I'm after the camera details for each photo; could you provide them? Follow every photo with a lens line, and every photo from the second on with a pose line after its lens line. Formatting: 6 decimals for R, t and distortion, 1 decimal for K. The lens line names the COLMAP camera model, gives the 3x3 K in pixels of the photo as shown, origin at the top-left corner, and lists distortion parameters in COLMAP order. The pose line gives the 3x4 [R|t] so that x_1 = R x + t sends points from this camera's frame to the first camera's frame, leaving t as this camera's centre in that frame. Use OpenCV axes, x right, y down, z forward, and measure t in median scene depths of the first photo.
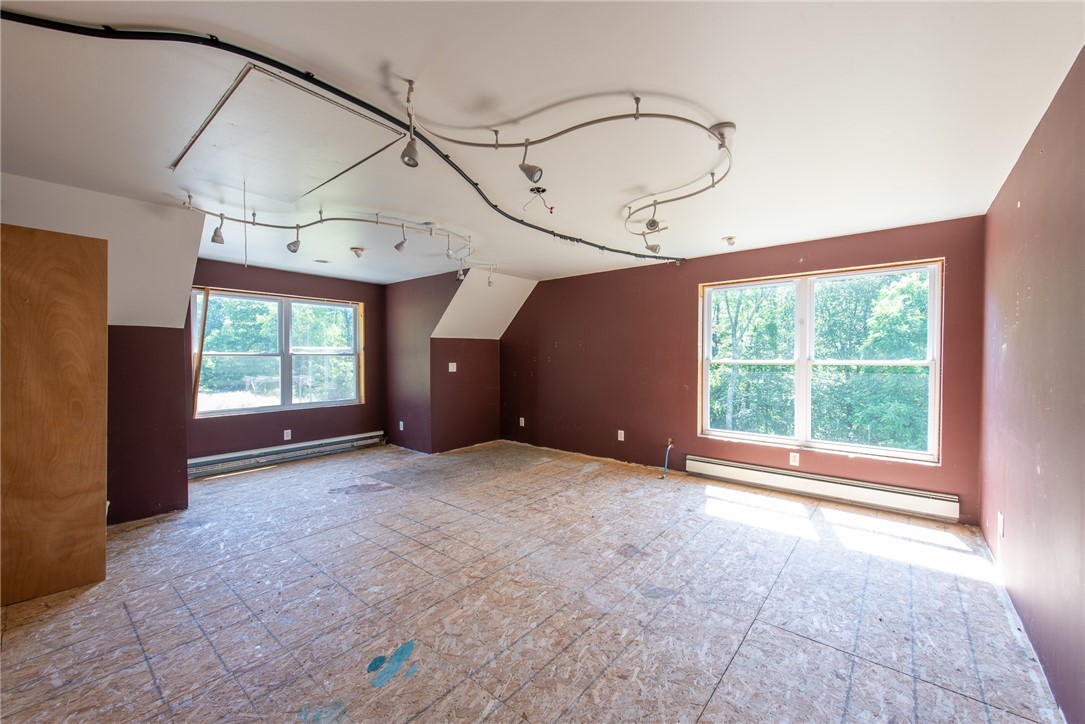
lens RADIAL K [[423.0, 0, 543.9], [0, 423.0, 364.0], [0, 0, 1]] dist [0.013815, -0.001418]
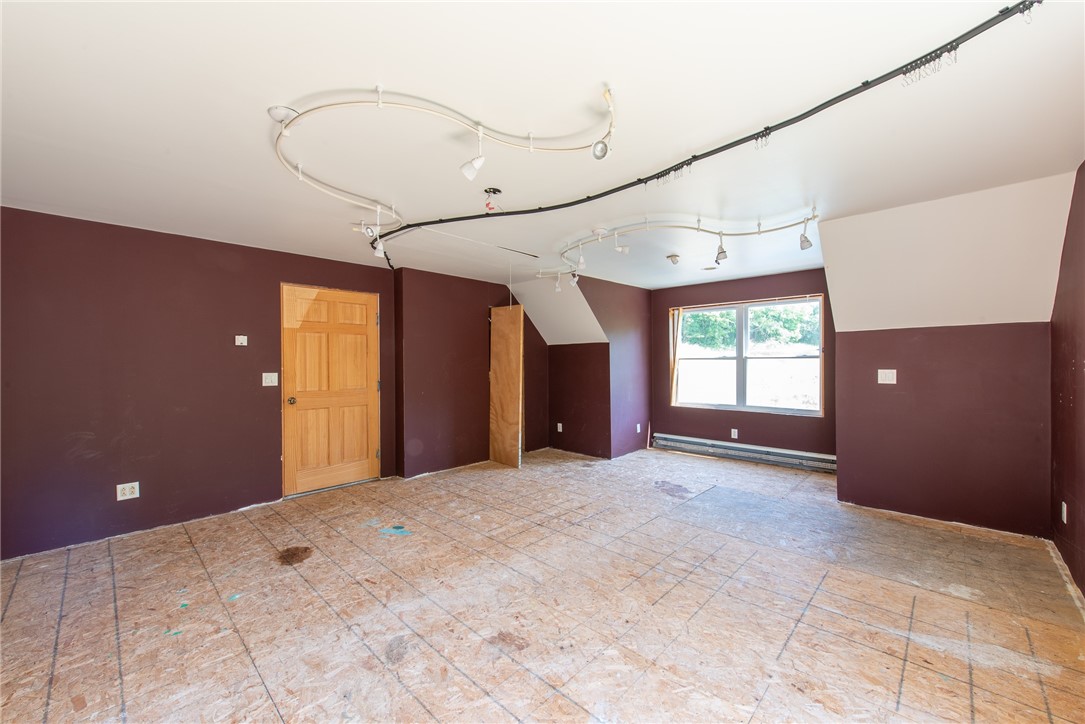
lens RADIAL K [[423.0, 0, 542.8], [0, 423.0, 363.9], [0, 0, 1]] dist [0.013815, -0.001418]
pose [[-0.061616, 0.010708, -0.998043, 0.621719], [-0.012773, 0.999852, 0.011515, -0.016212], [0.998018, 0.013457, -0.061470, 0.765644]]
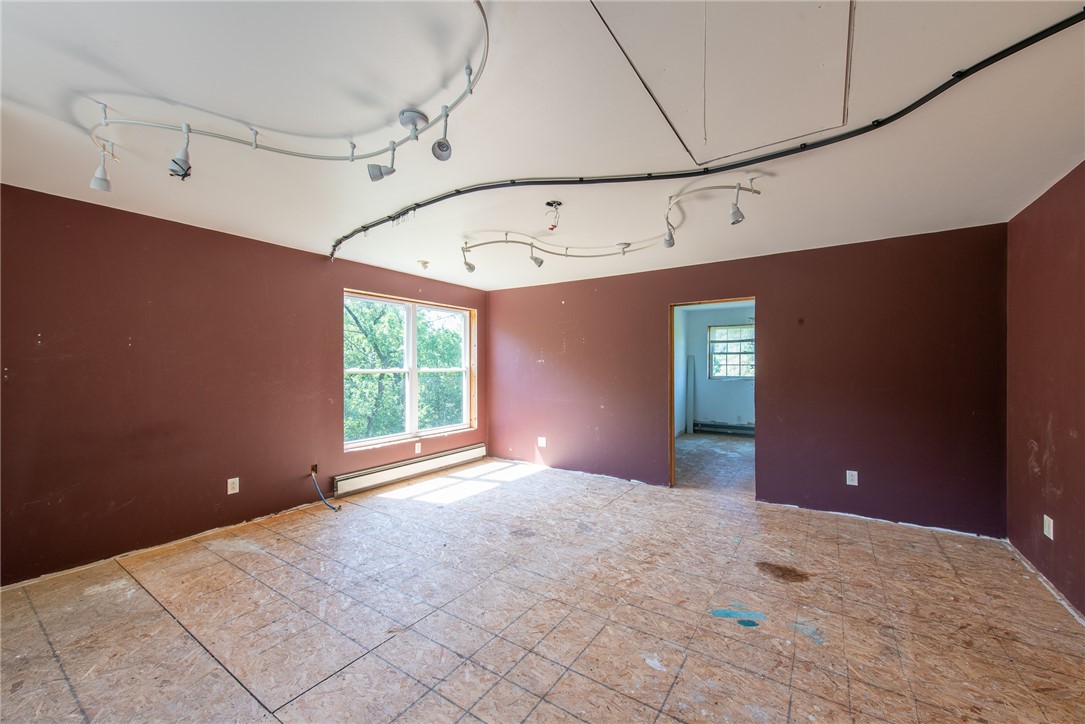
lens RADIAL K [[423.0, 0, 544.5], [0, 423.0, 363.7], [0, 0, 1]] dist [0.013815, -0.001418]
pose [[-0.108659, 0.006224, 0.994060, -0.670605], [0.020274, 0.999786, -0.004043, -0.010600], [-0.993872, 0.019714, -0.108762, 0.742441]]
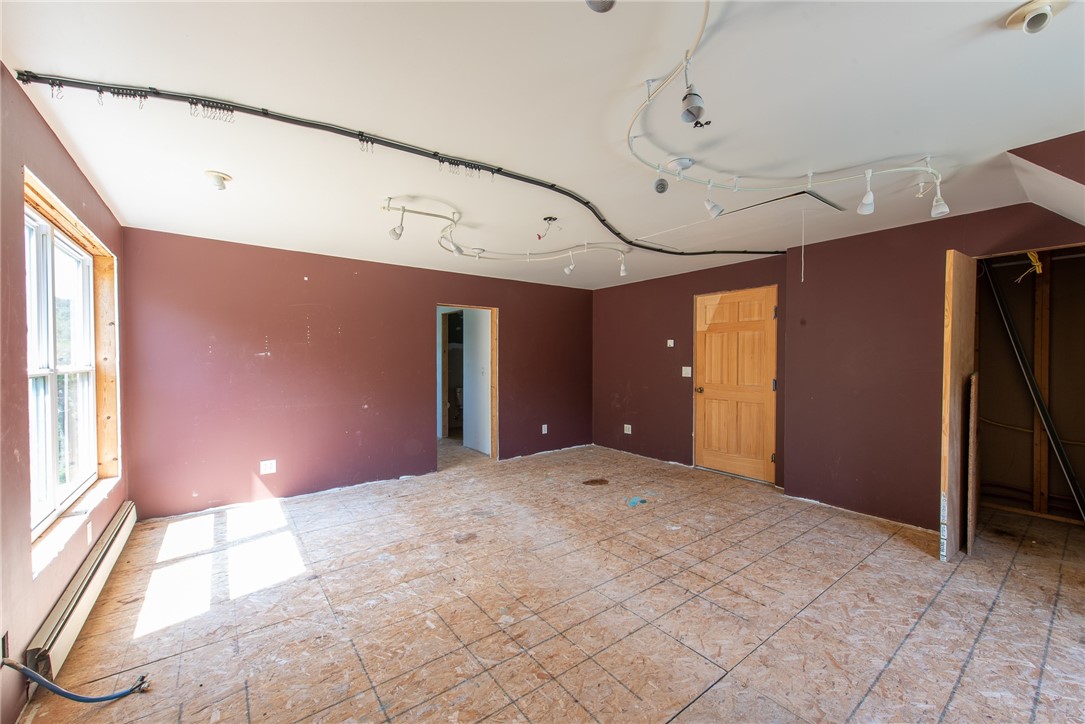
lens RADIAL K [[423.0, 0, 545.2], [0, 423.0, 362.4], [0, 0, 1]] dist [0.013815, -0.001418]
pose [[-0.975729, 0.003737, 0.218950, -0.168354], [0.009461, 0.999640, 0.025101, -0.025281], [-0.218778, 0.026563, -0.975413, 1.407024]]
